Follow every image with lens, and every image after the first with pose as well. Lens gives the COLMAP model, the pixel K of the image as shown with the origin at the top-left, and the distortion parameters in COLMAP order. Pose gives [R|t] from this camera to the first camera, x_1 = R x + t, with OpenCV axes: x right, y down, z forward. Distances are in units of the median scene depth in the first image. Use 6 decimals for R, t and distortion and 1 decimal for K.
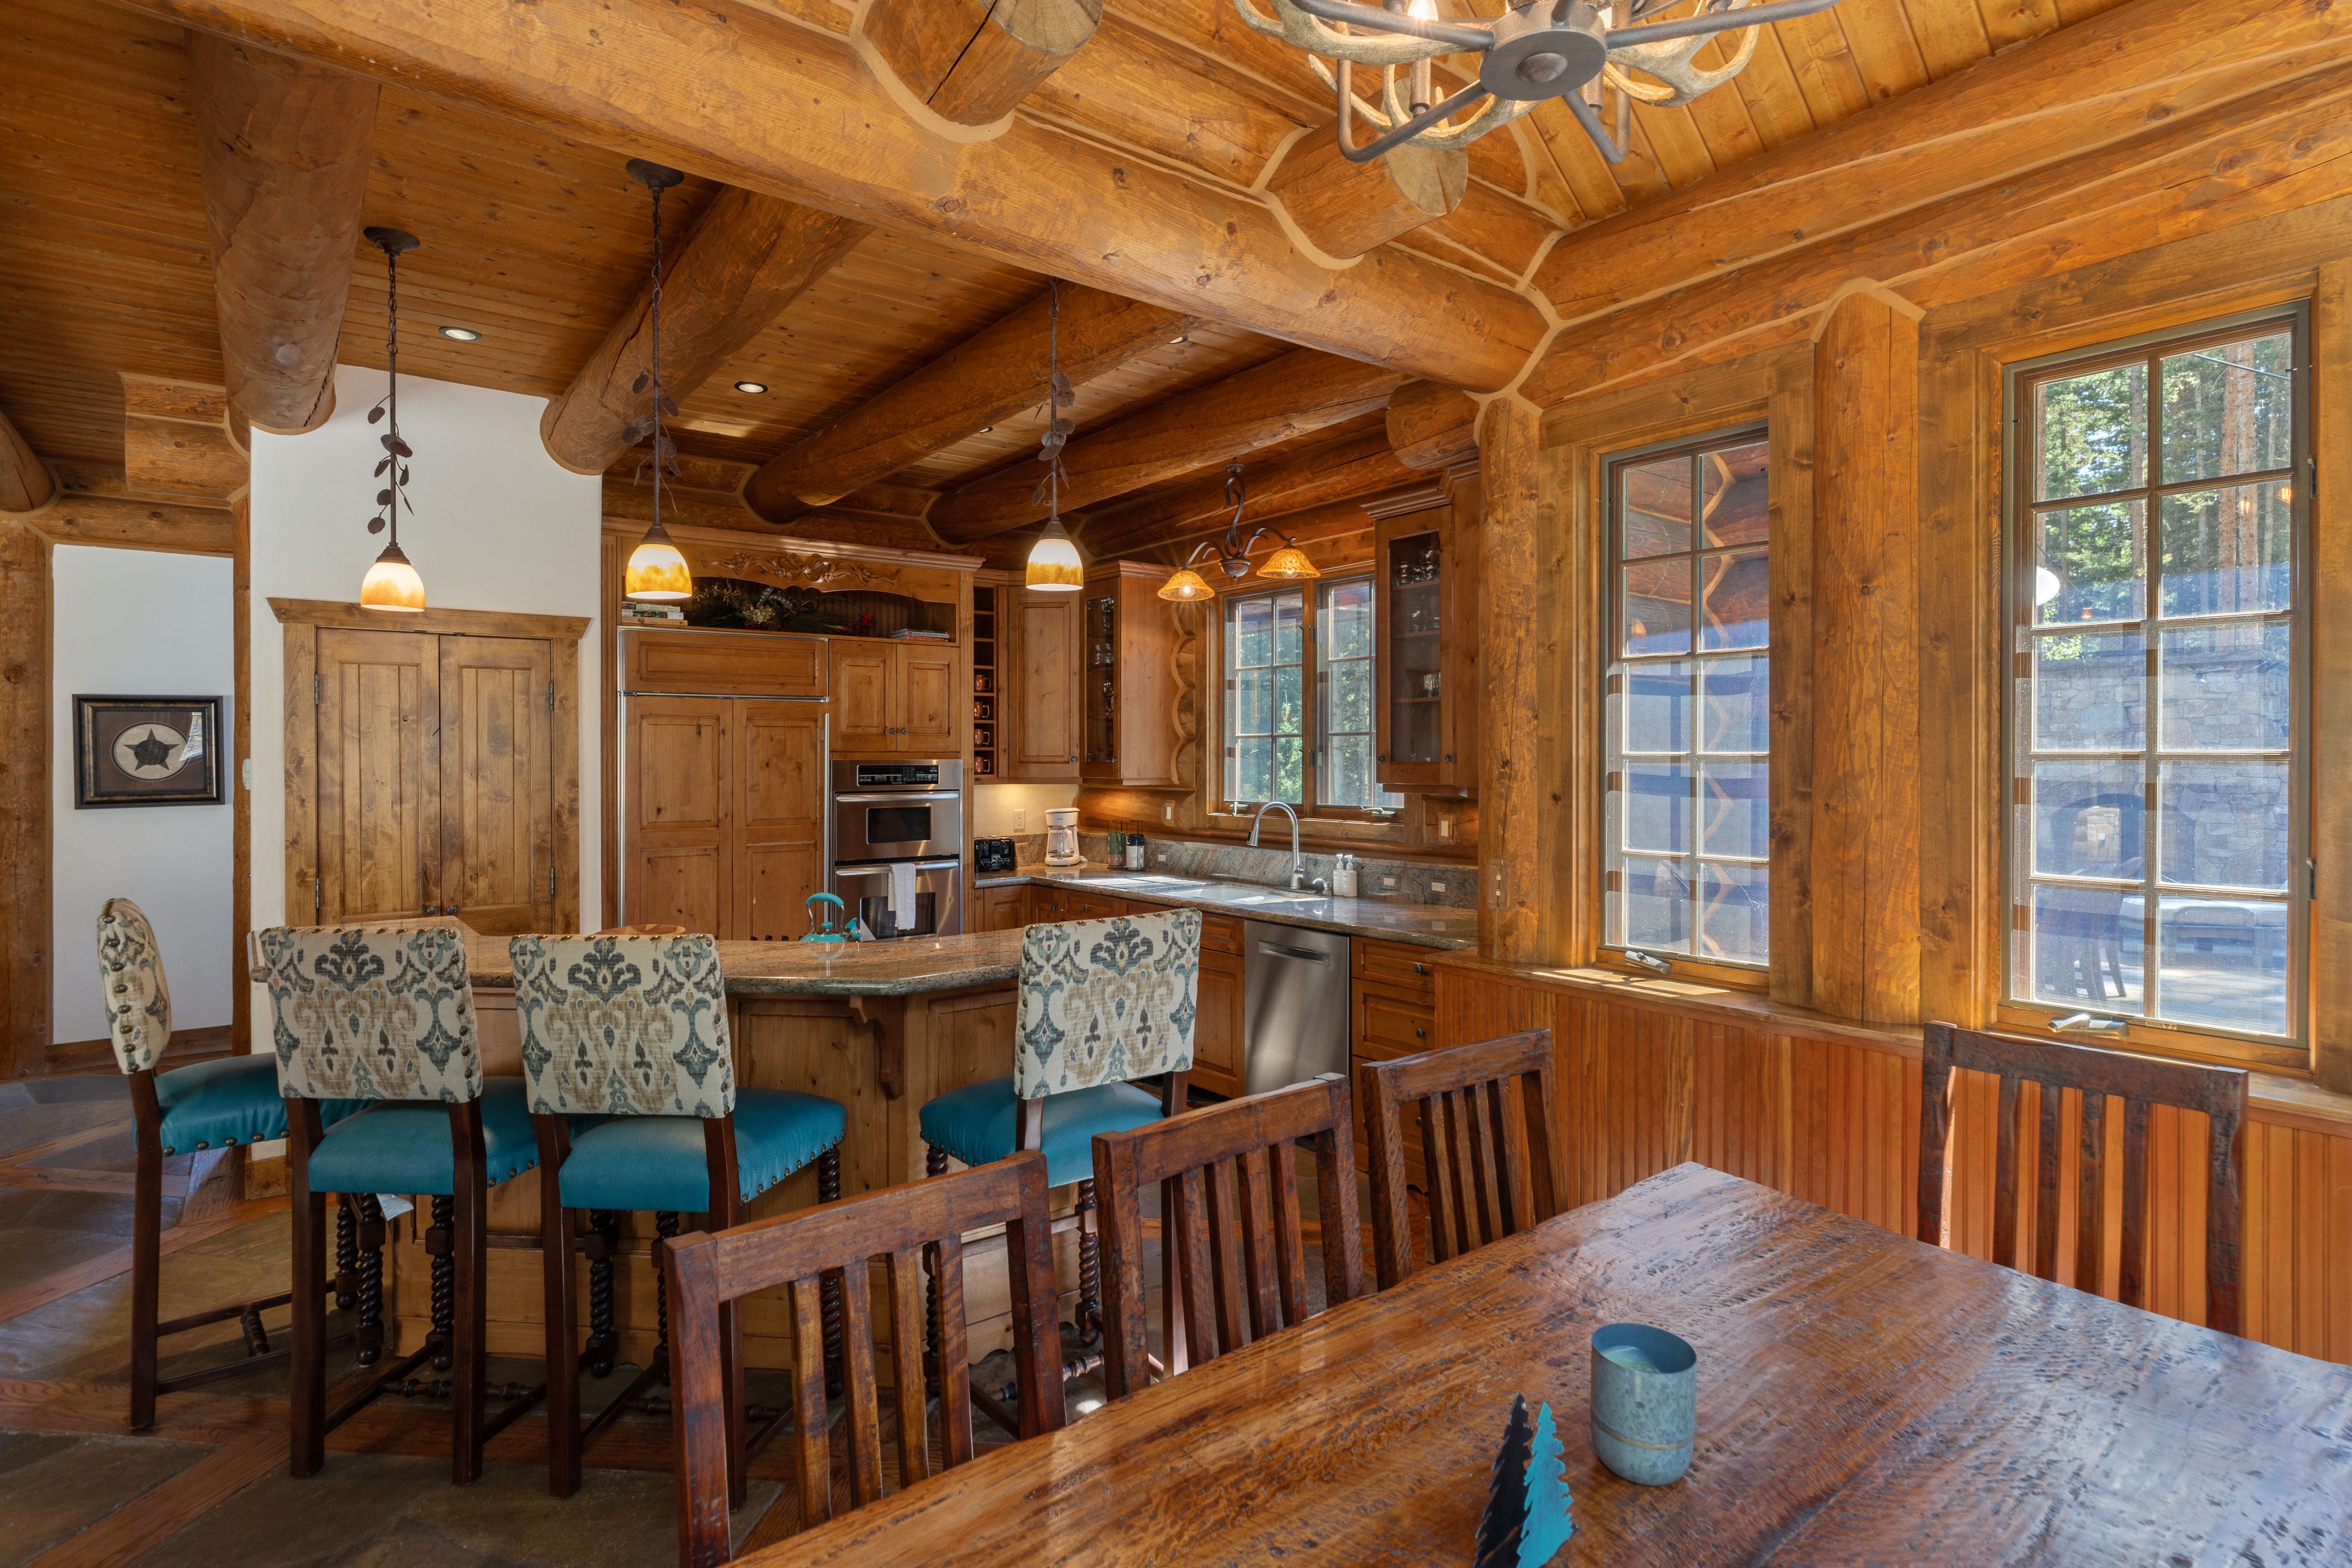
lens RADIAL K [[1185.1, 0, 1183.5], [0, 1185.1, 769.9], [0, 0, 1]] dist [-0.010471, -0.000167]
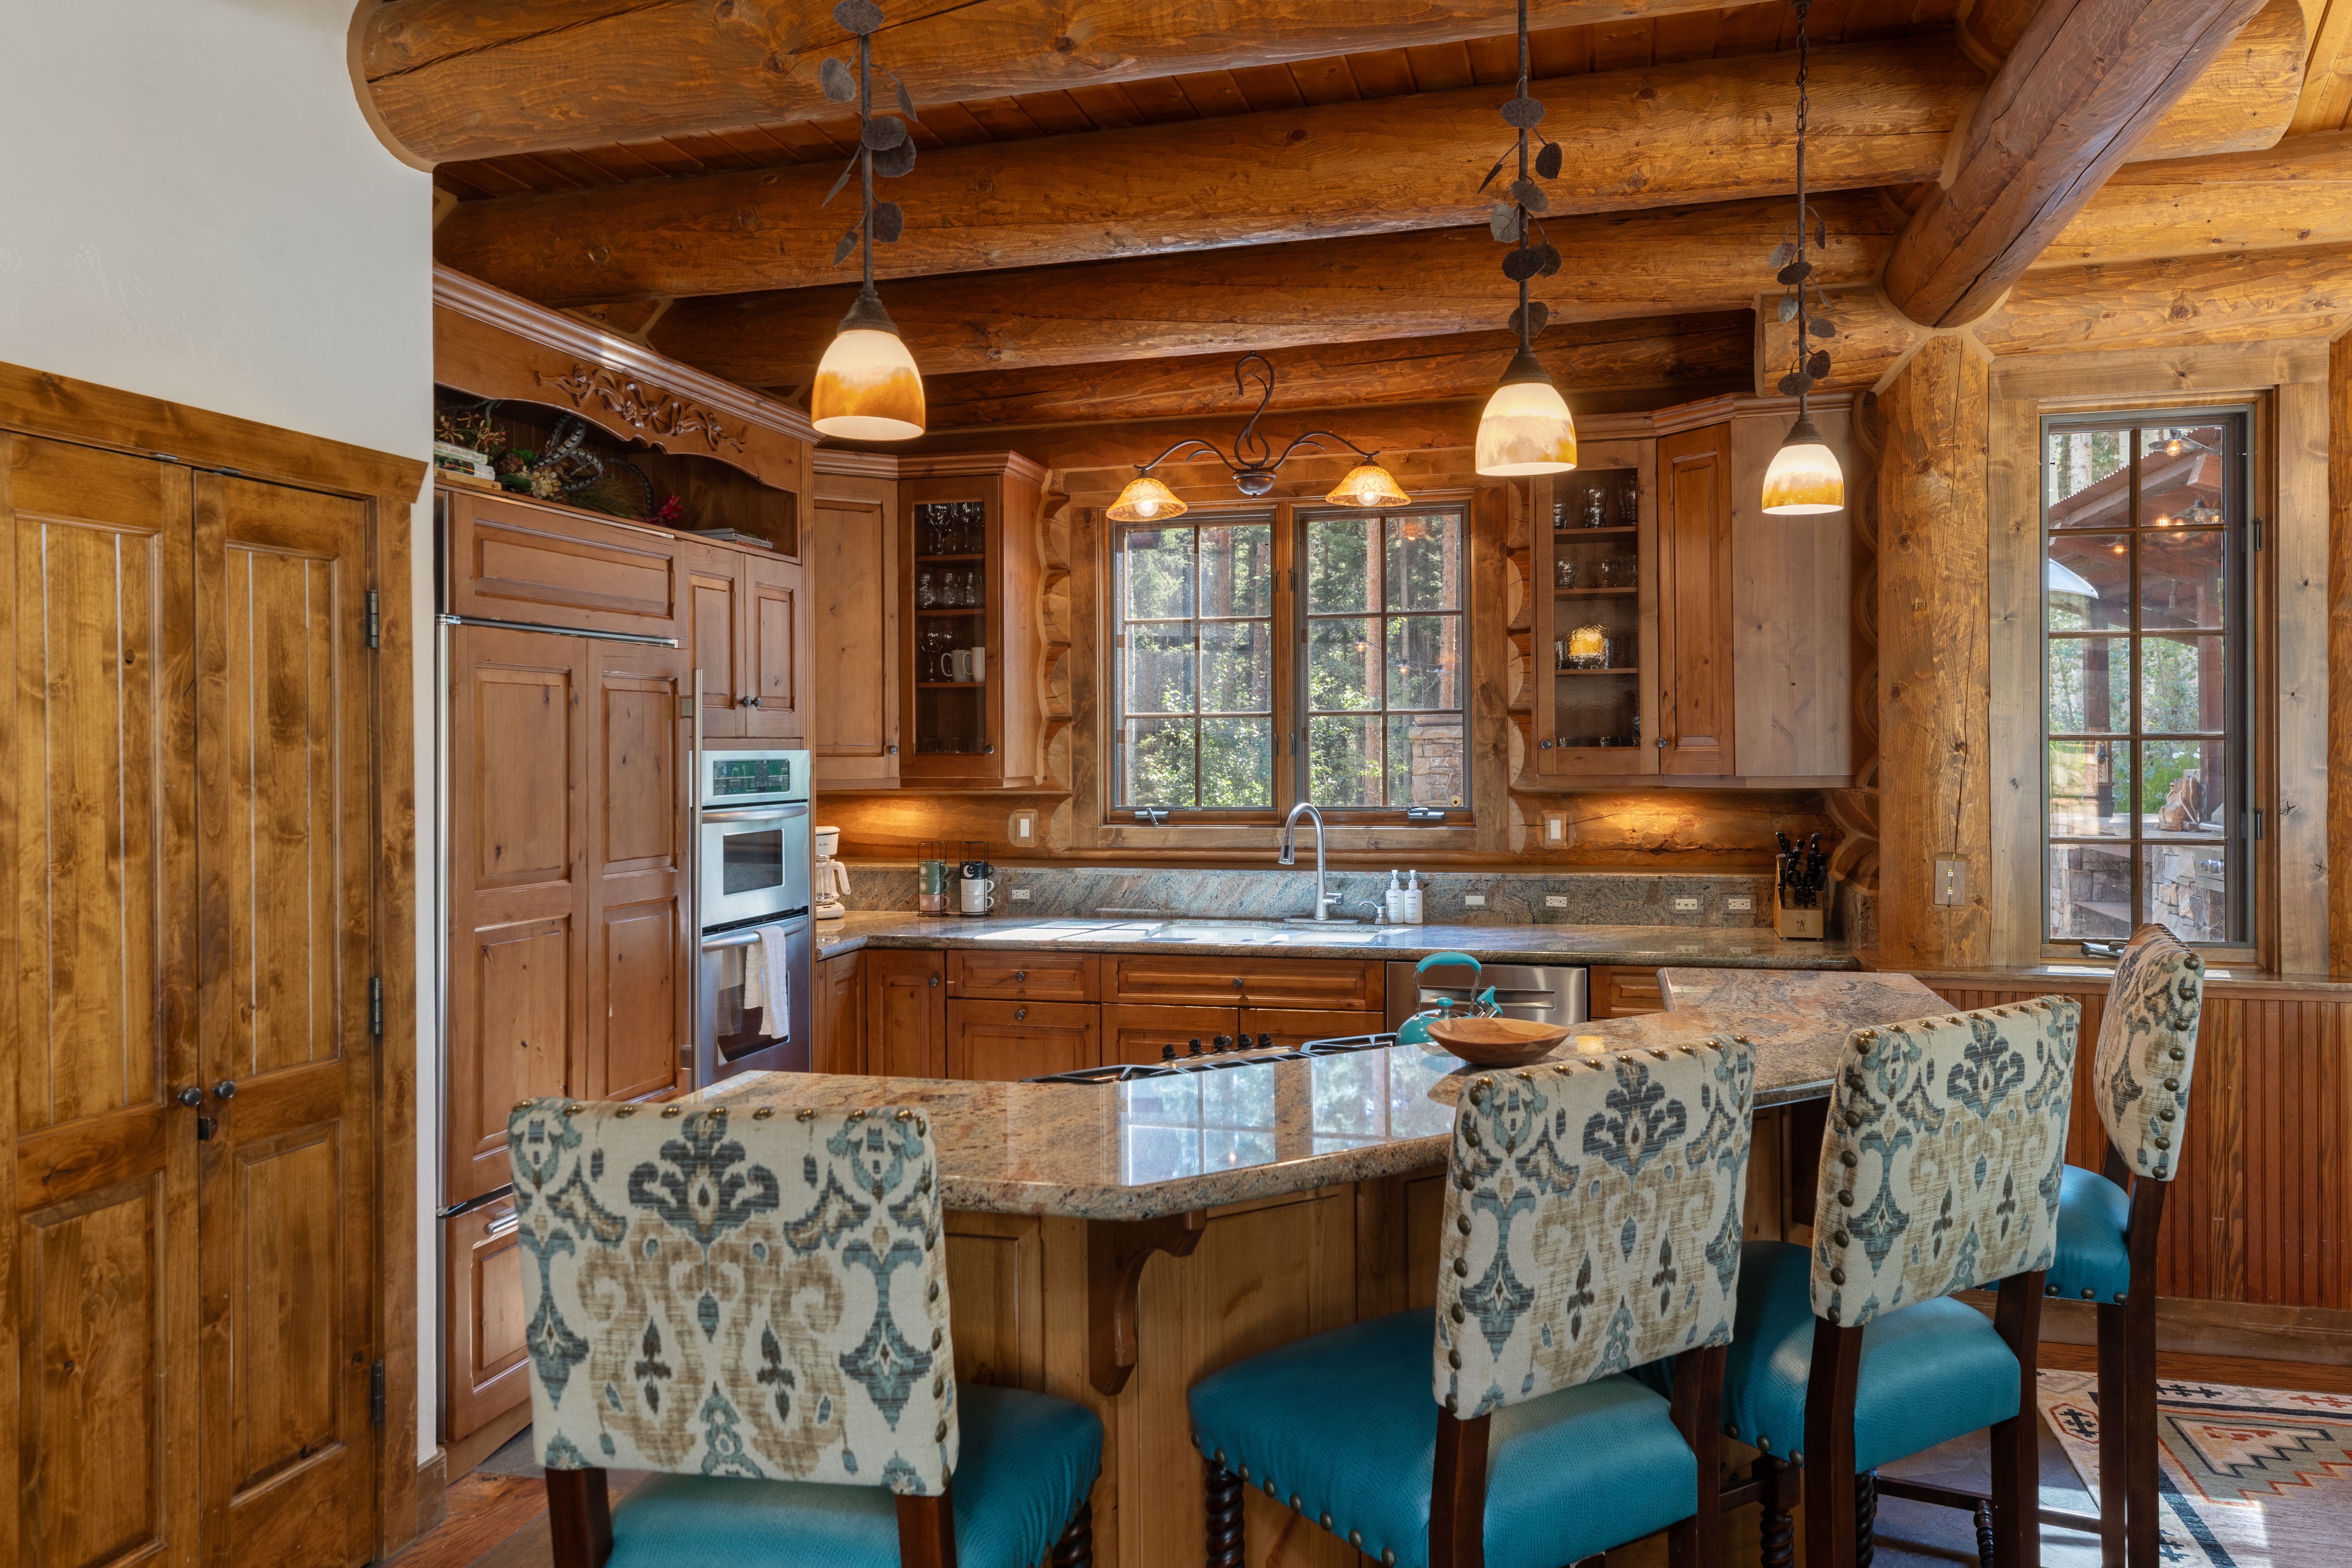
lens RADIAL K [[1591.1, 0, 1196.1], [0, 1591.1, 746.9], [0, 0, 1]] dist [0.007841, 0.001566]
pose [[0.782747, -0.007777, 0.622291, -0.668003], [0.014476, 0.999879, -0.005712, -0.004329], [-0.622172, 0.013479, 0.782765, 0.301895]]
